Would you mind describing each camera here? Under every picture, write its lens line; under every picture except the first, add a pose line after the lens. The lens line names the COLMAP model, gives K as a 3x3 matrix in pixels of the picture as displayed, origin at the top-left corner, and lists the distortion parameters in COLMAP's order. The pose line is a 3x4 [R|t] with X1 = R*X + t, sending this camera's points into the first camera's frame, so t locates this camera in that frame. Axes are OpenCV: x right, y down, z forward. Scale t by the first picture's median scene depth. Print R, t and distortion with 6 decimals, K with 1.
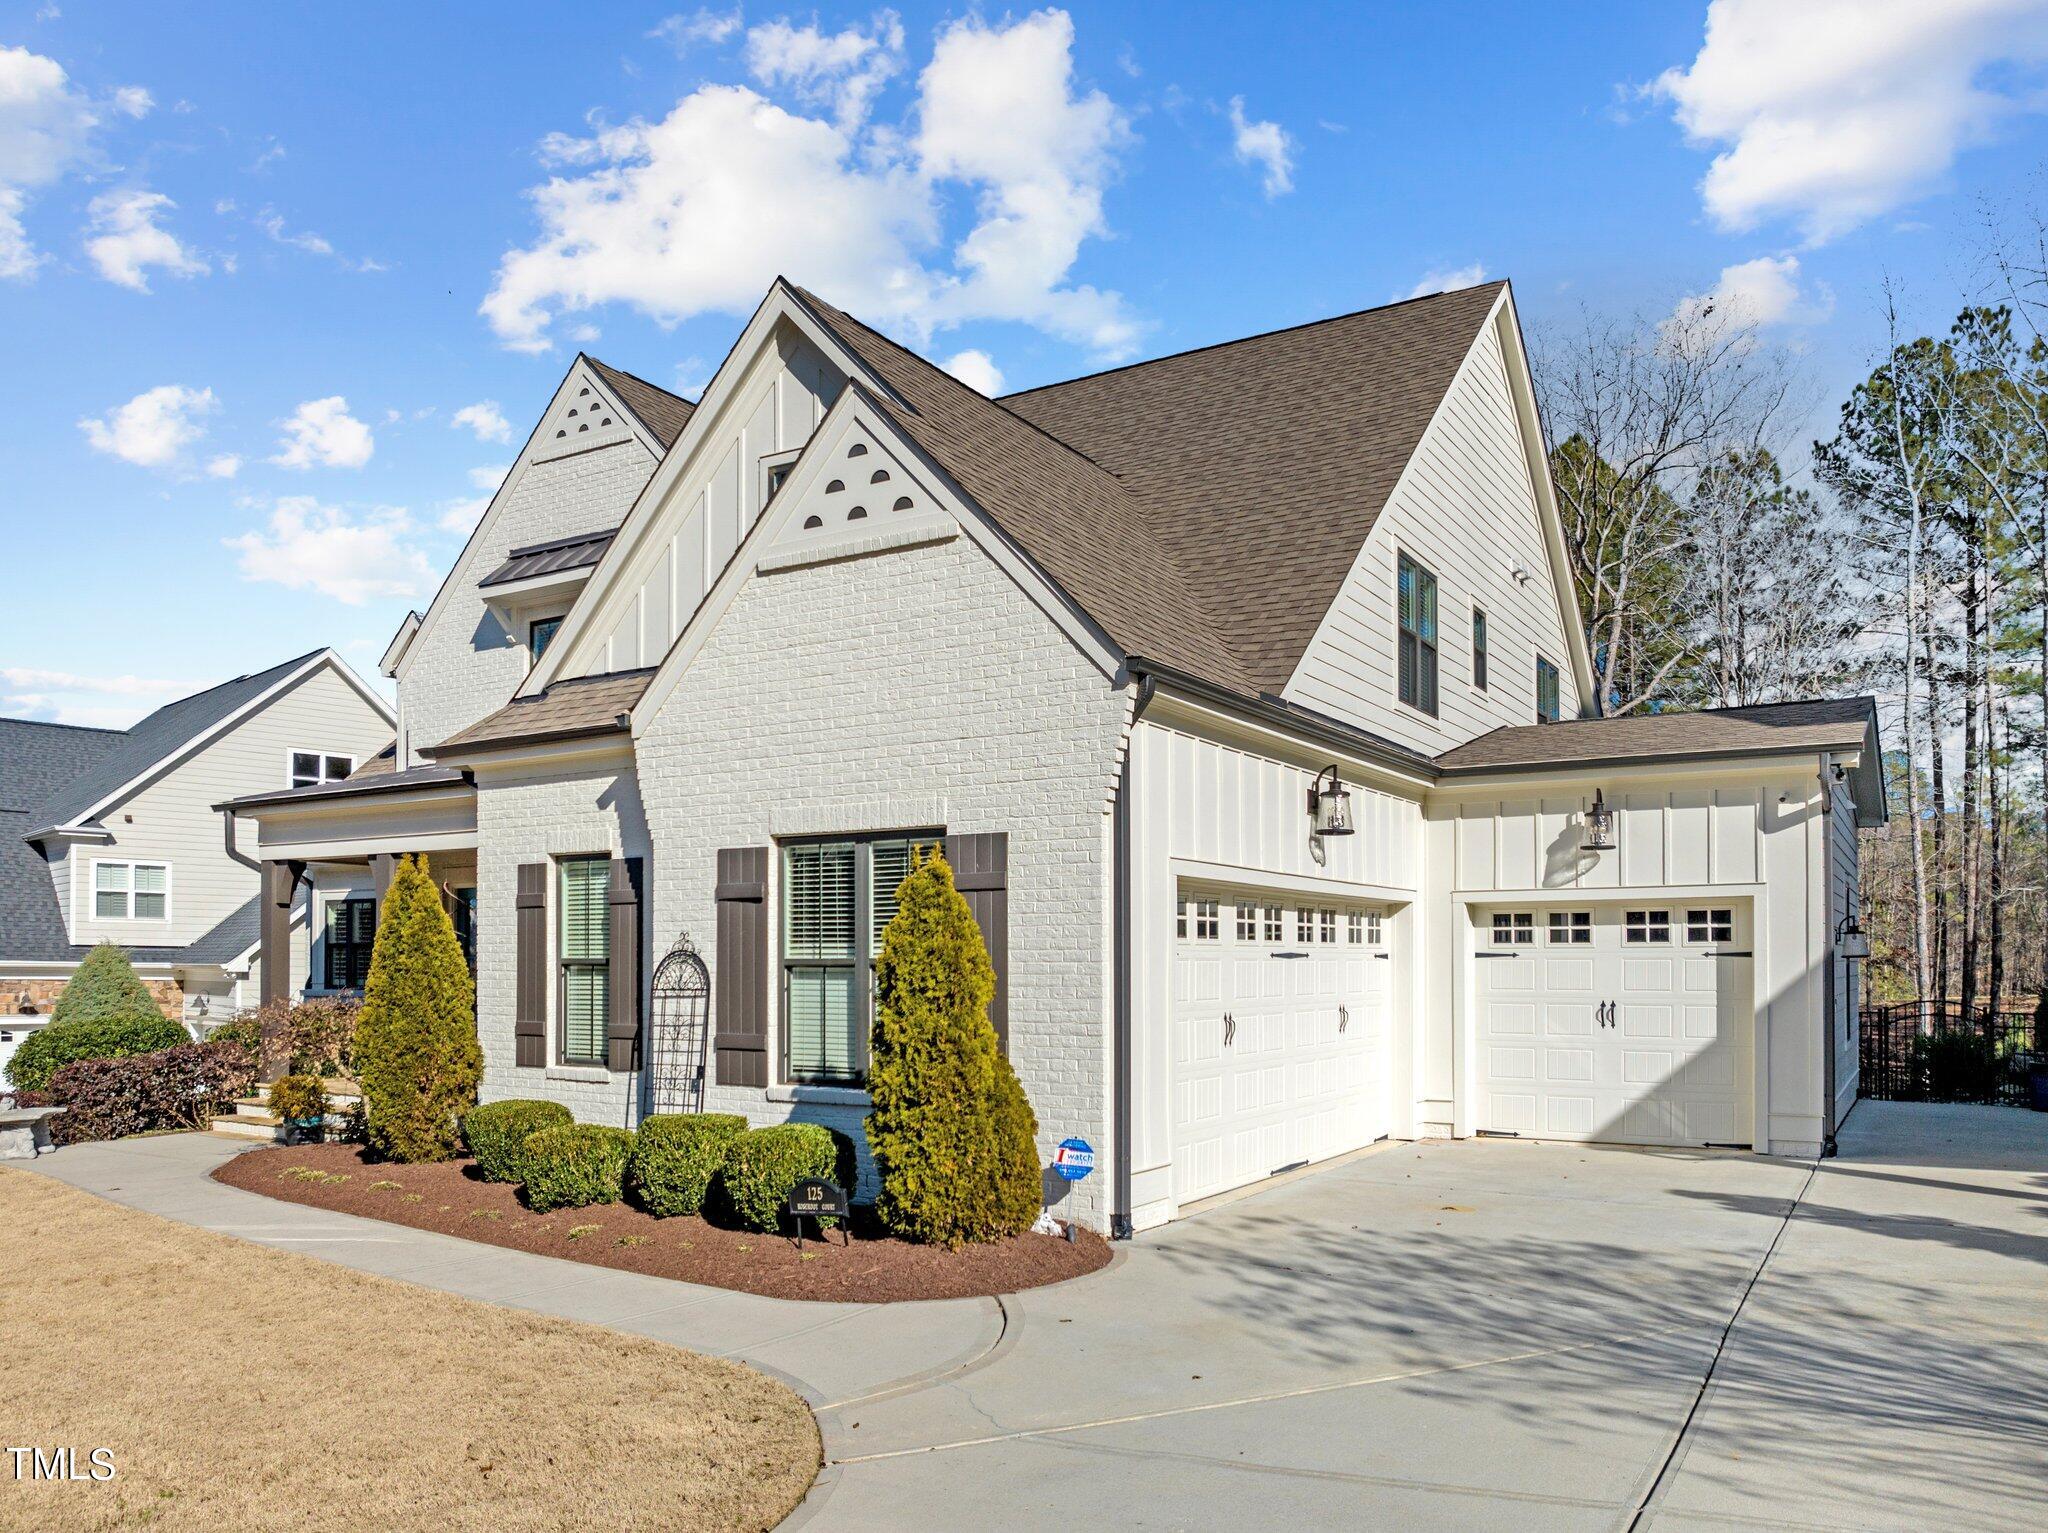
lens RADIAL K [[1468.0, 0, 1020.6], [0, 1468.0, 941.2], [0, 0, 1]] dist [-0.011359, -0.008310]
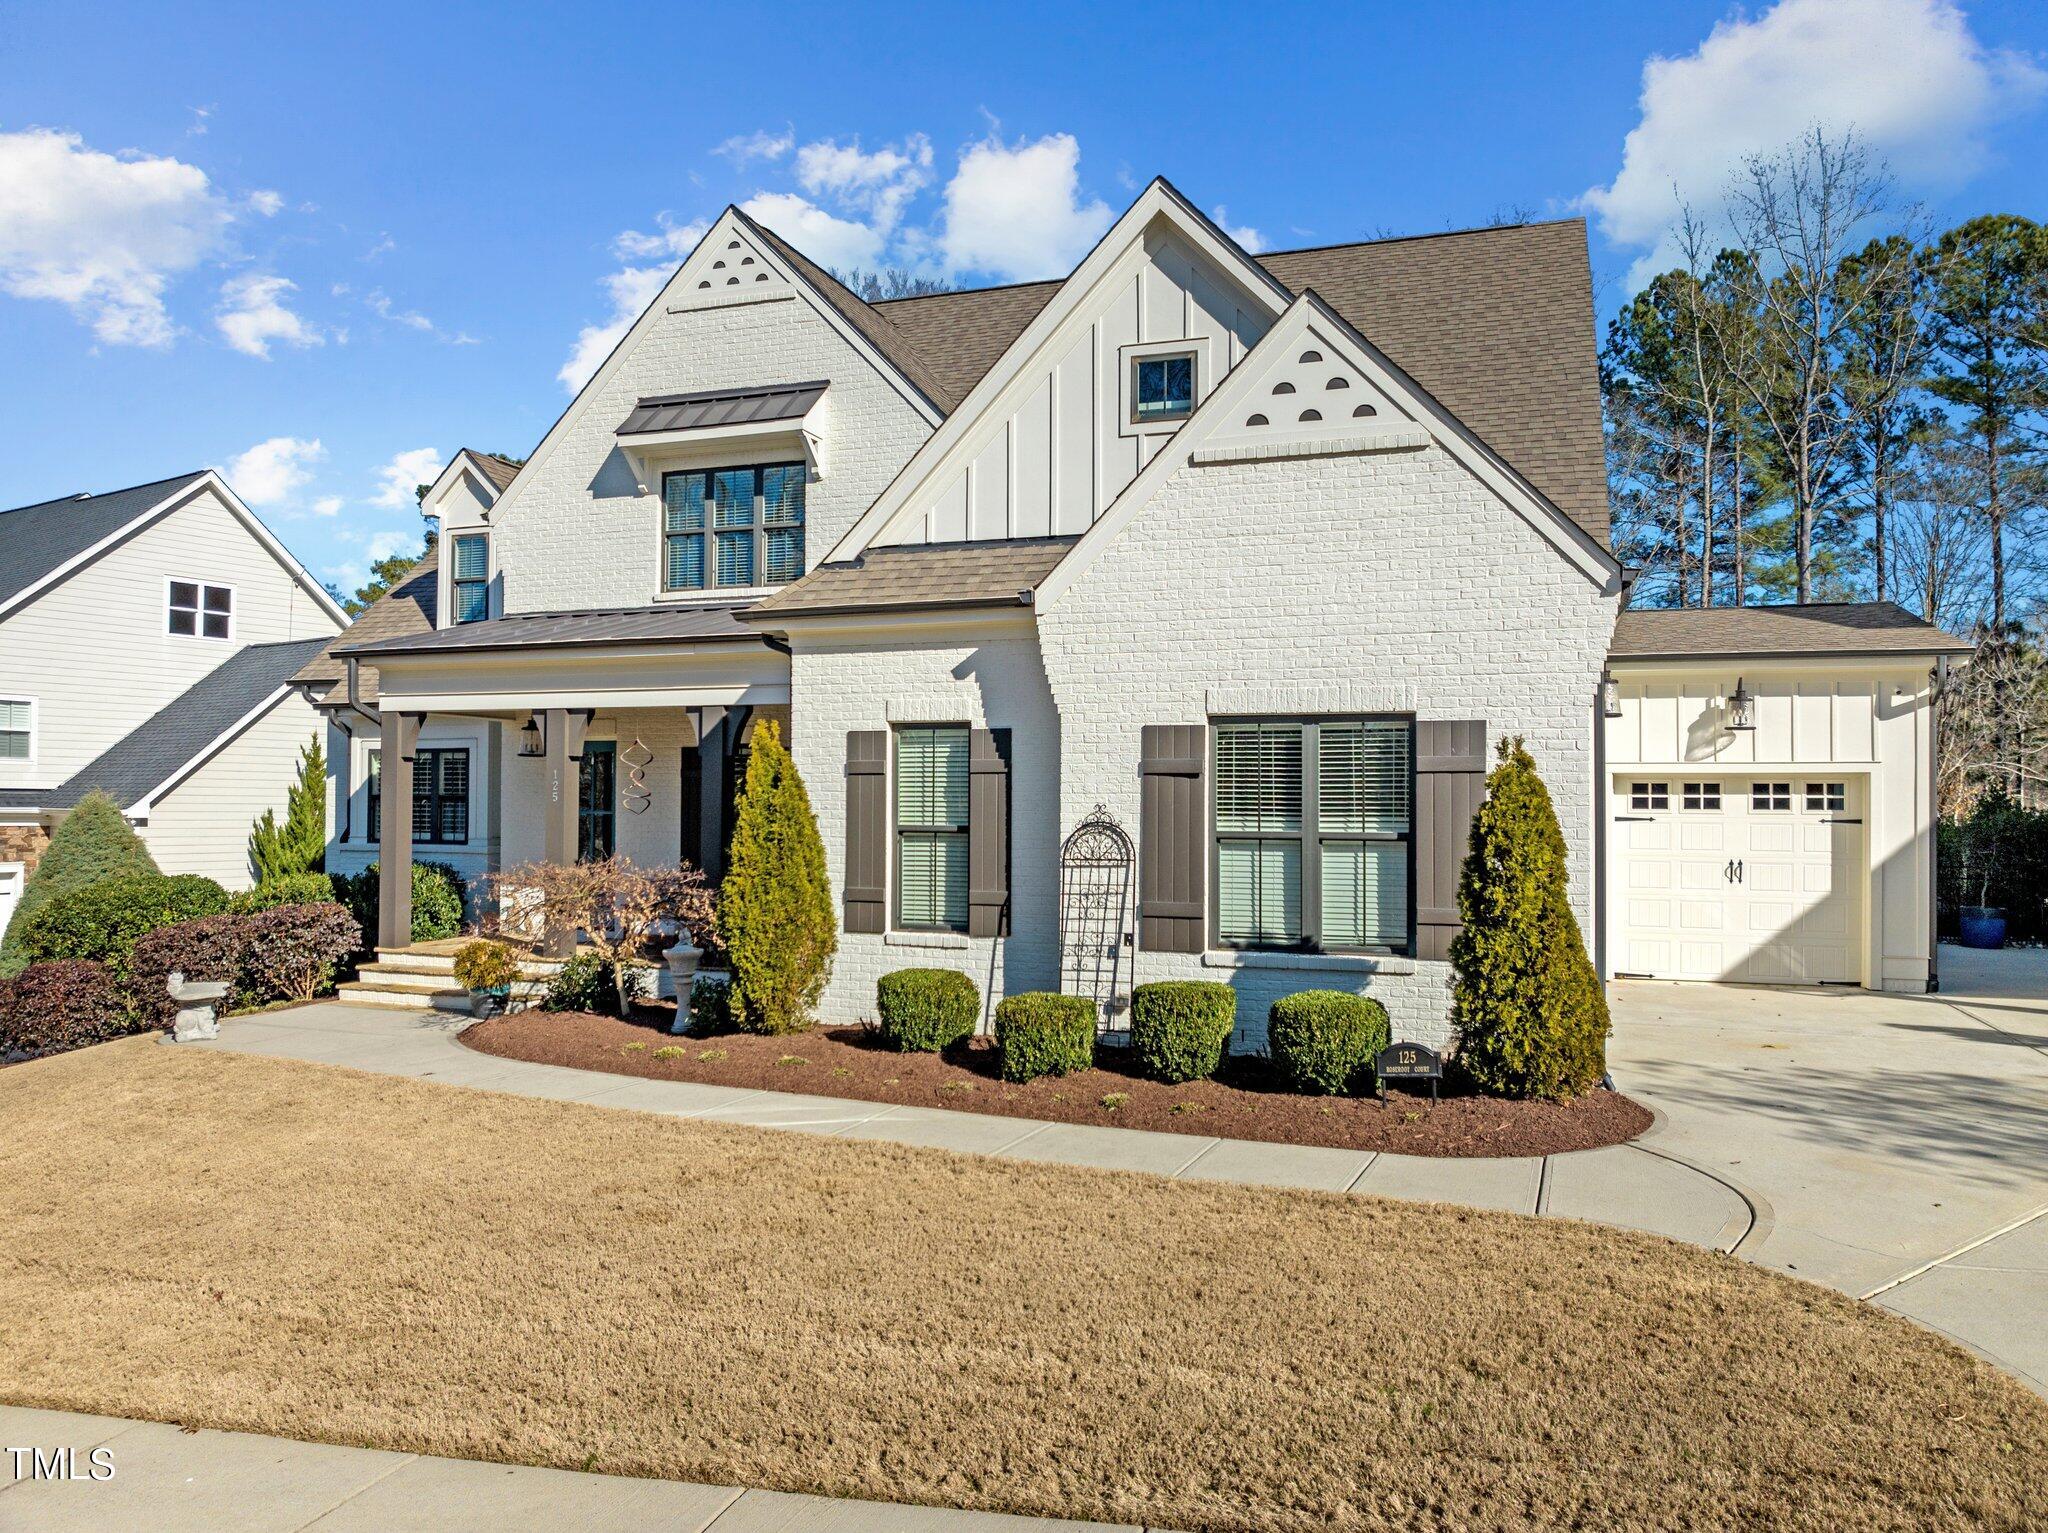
lens RADIAL K [[1419.8, 0, 1027.6], [0, 1419.8, 781.0], [0, 0, 1]] dist [-0.011862, -0.005357]
pose [[0.977596, 0.008020, 0.210338, -0.431655], [-0.008374, 0.999965, 0.000795, -0.020282], [-0.210324, -0.002539, 0.977628, 0.026688]]
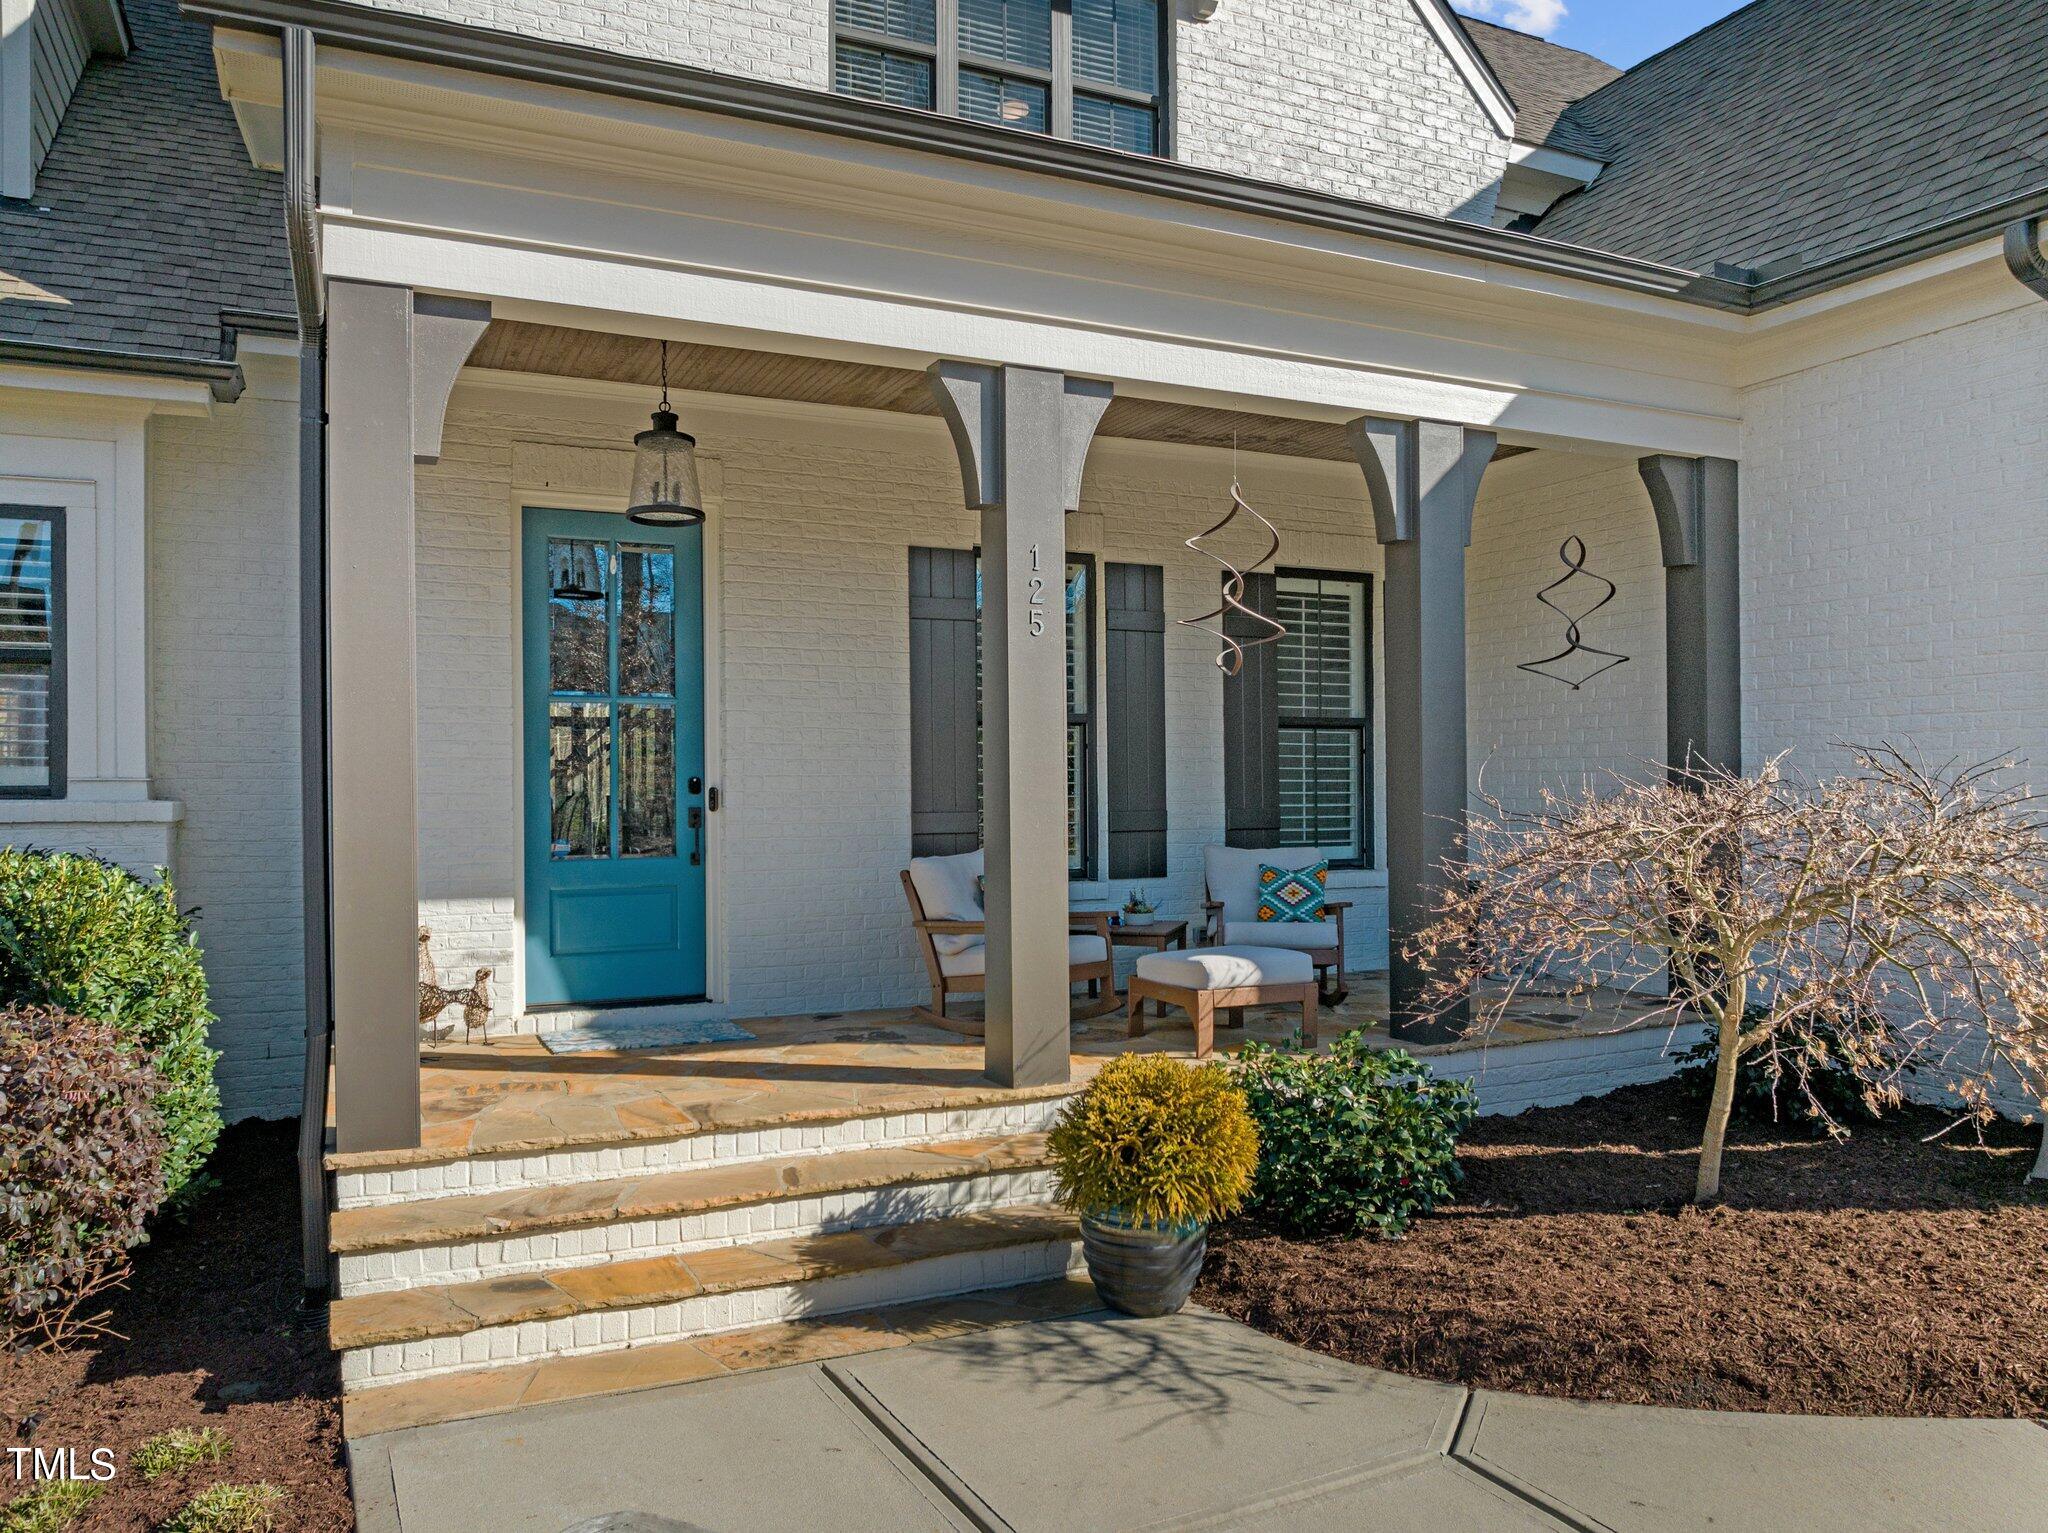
lens RADIAL K [[1437.2, 0, 996.5], [0, 1437.2, 808.9], [0, 0, 1]] dist [-0.033549, 0.008223]
pose [[0.544268, -0.014797, 0.838781, -0.943363], [-0.004999, 0.999769, 0.020881, 0.045544], [-0.838897, -0.015558, 0.544068, 1.090810]]
